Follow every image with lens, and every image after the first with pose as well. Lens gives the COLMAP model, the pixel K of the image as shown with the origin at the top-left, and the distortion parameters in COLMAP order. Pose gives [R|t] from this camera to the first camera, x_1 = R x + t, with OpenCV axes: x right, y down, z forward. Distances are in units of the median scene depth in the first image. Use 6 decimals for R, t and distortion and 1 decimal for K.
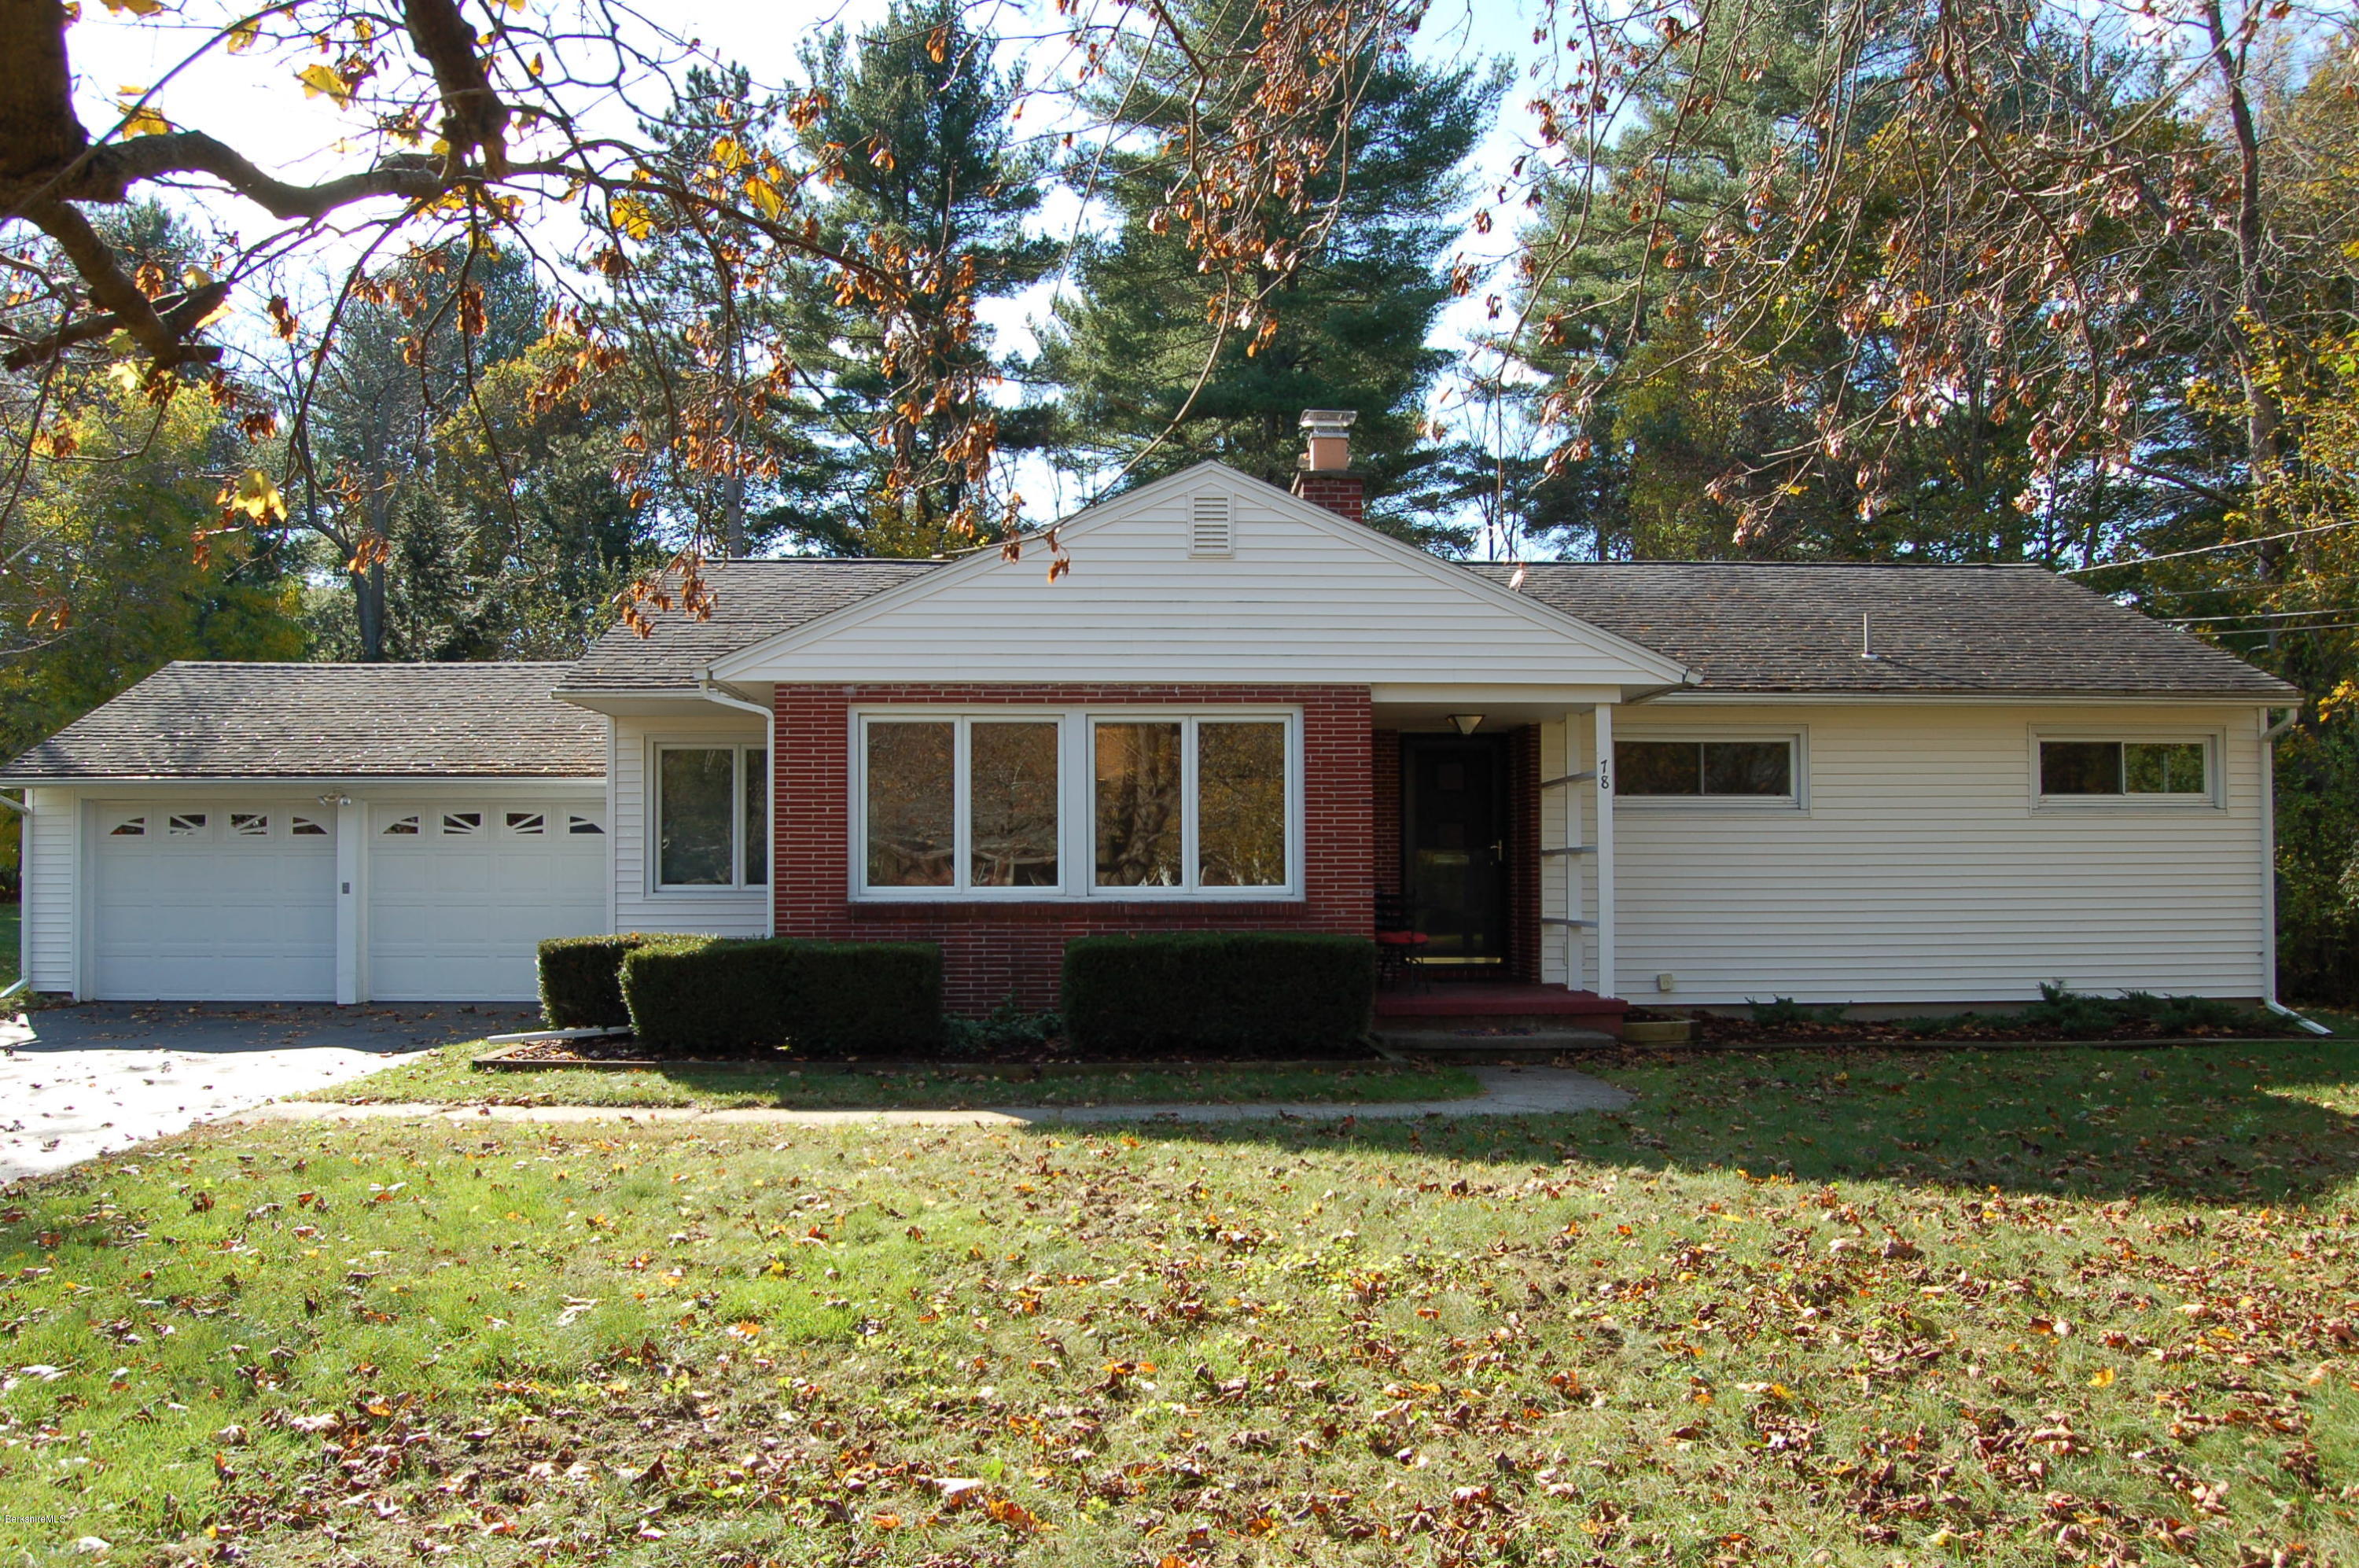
lens RADIAL K [[1827.4, 0, 1161.1], [0, 1827.4, 823.8], [0, 0, 1]] dist [-0.103167, 0.036322]
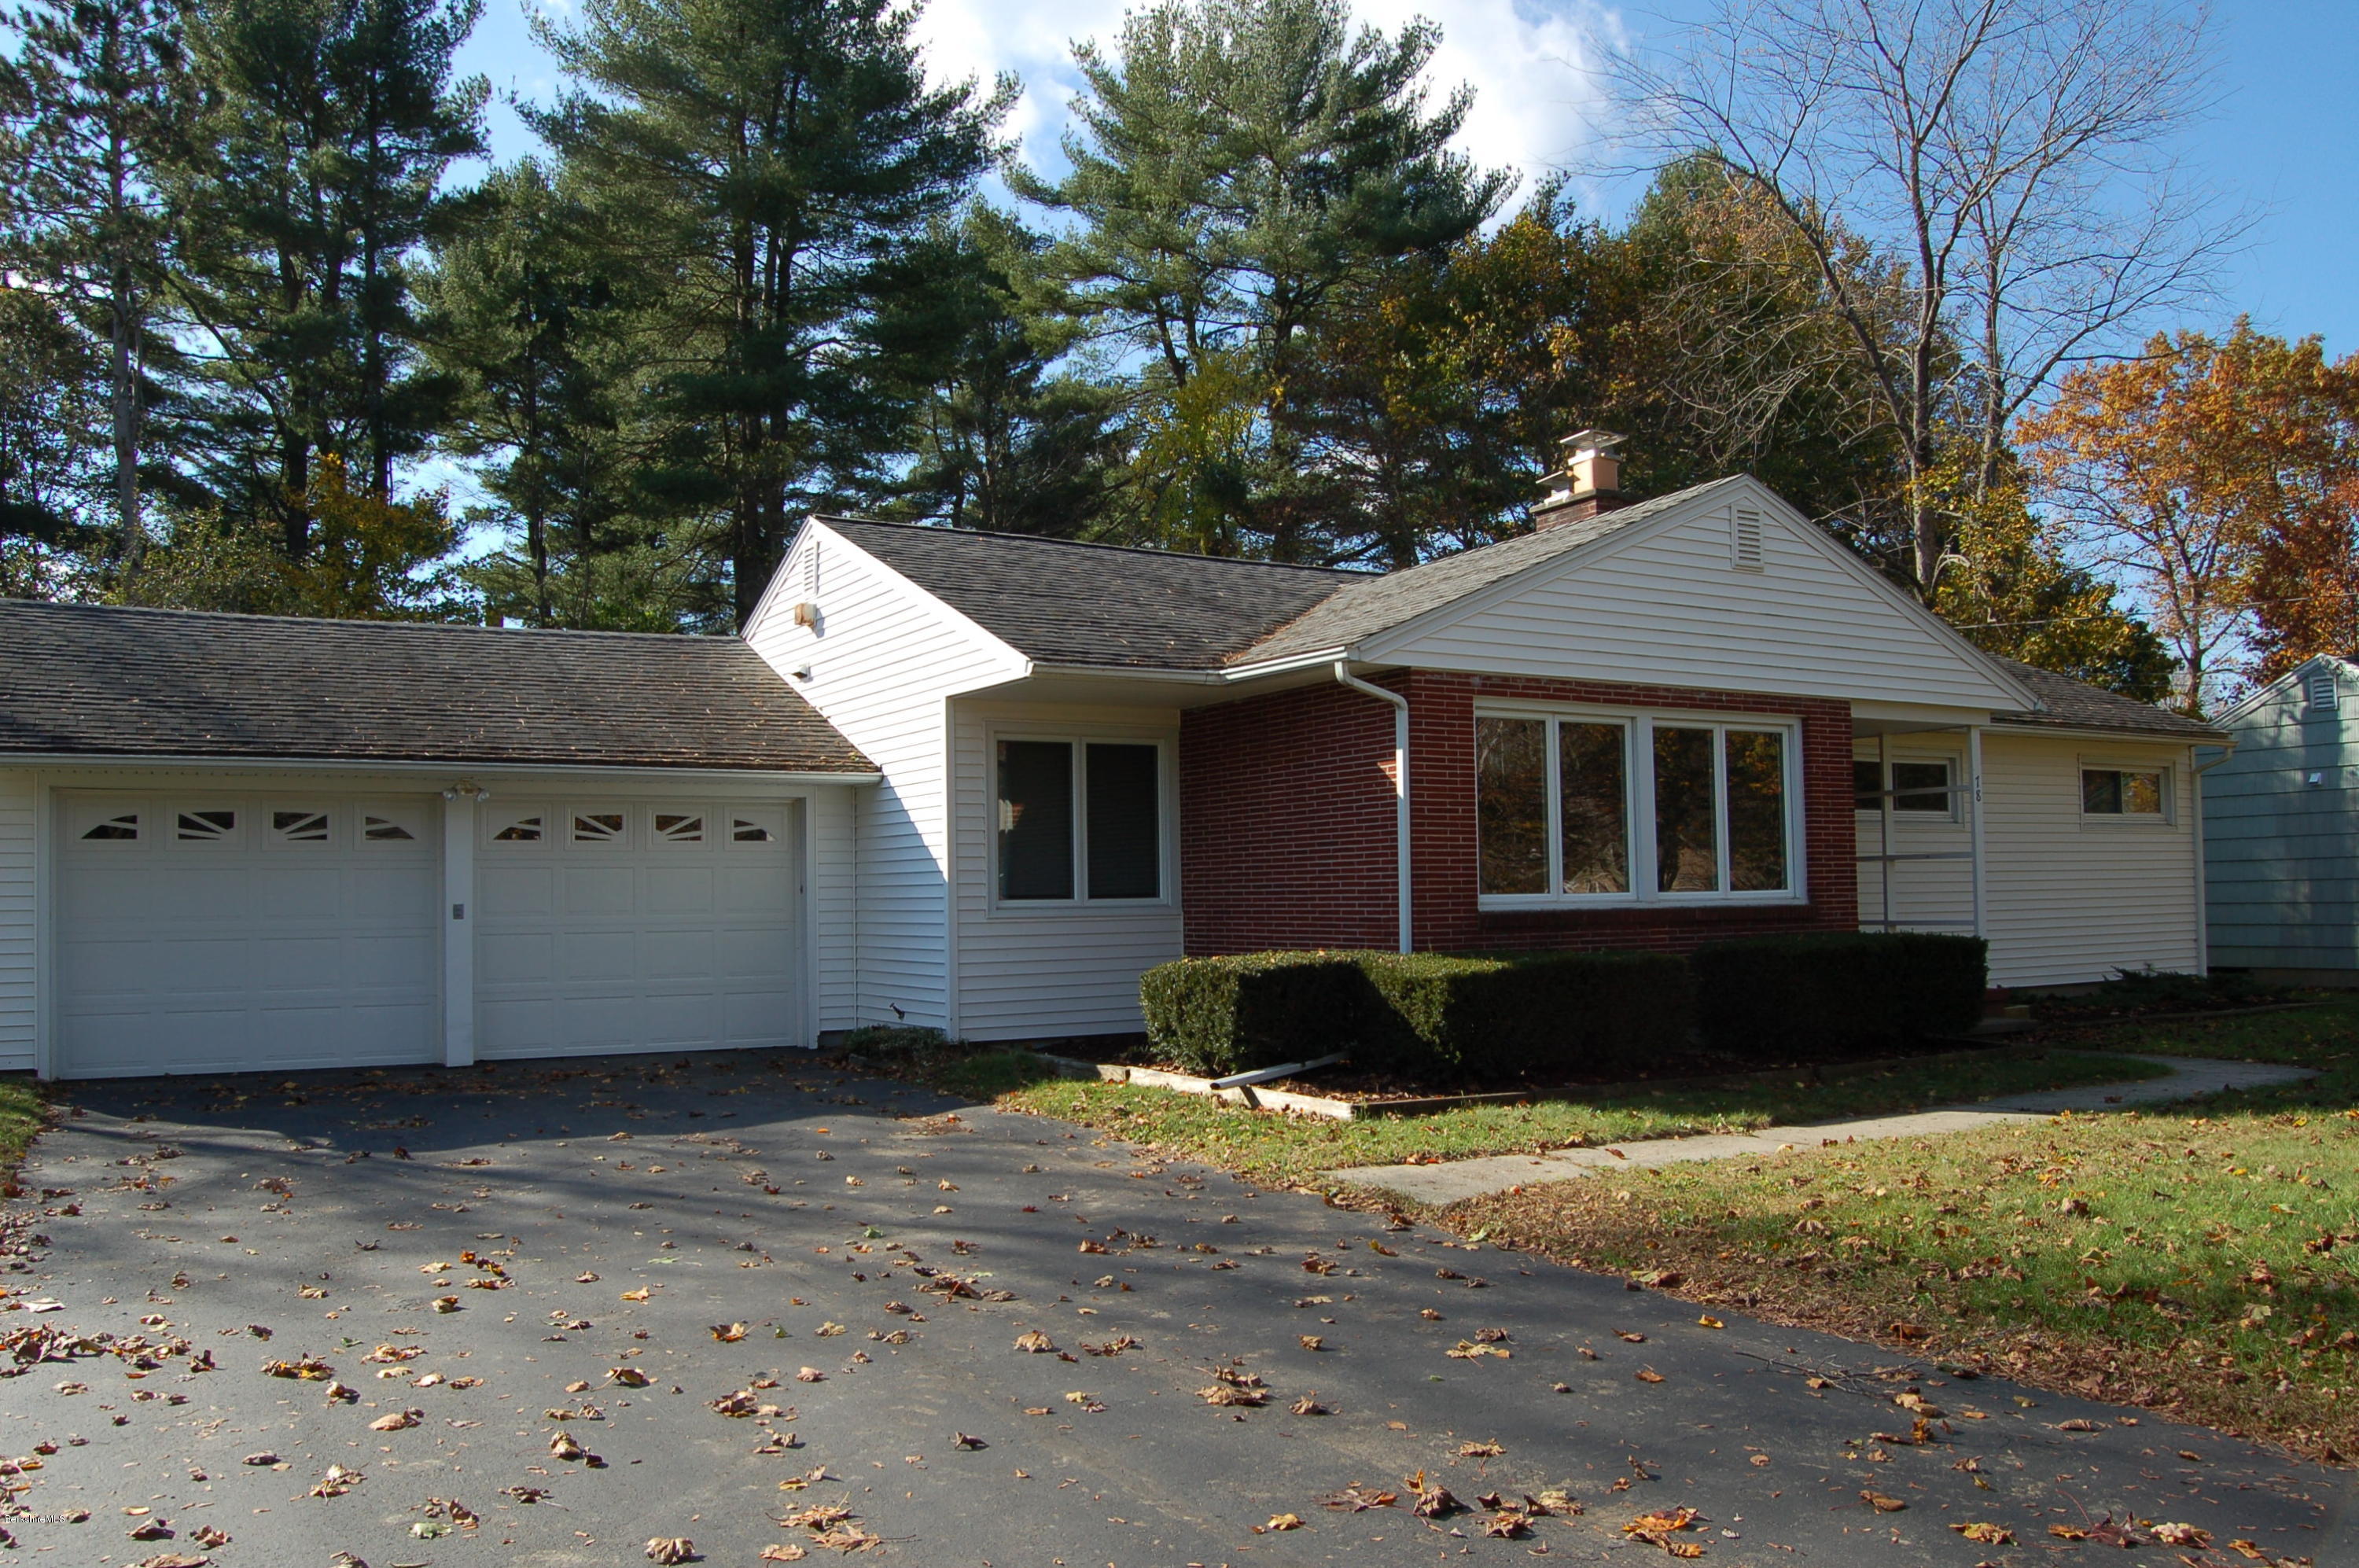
lens RADIAL K [[1827.4, 0, 1161.1], [0, 1827.4, 823.8], [0, 0, 1]] dist [-0.103167, 0.036322]
pose [[0.886976, 0.008204, 0.461743, -0.654054], [-0.002707, 0.999917, -0.012568, 0.009214], [-0.461808, 0.009898, 0.886925, 0.232222]]
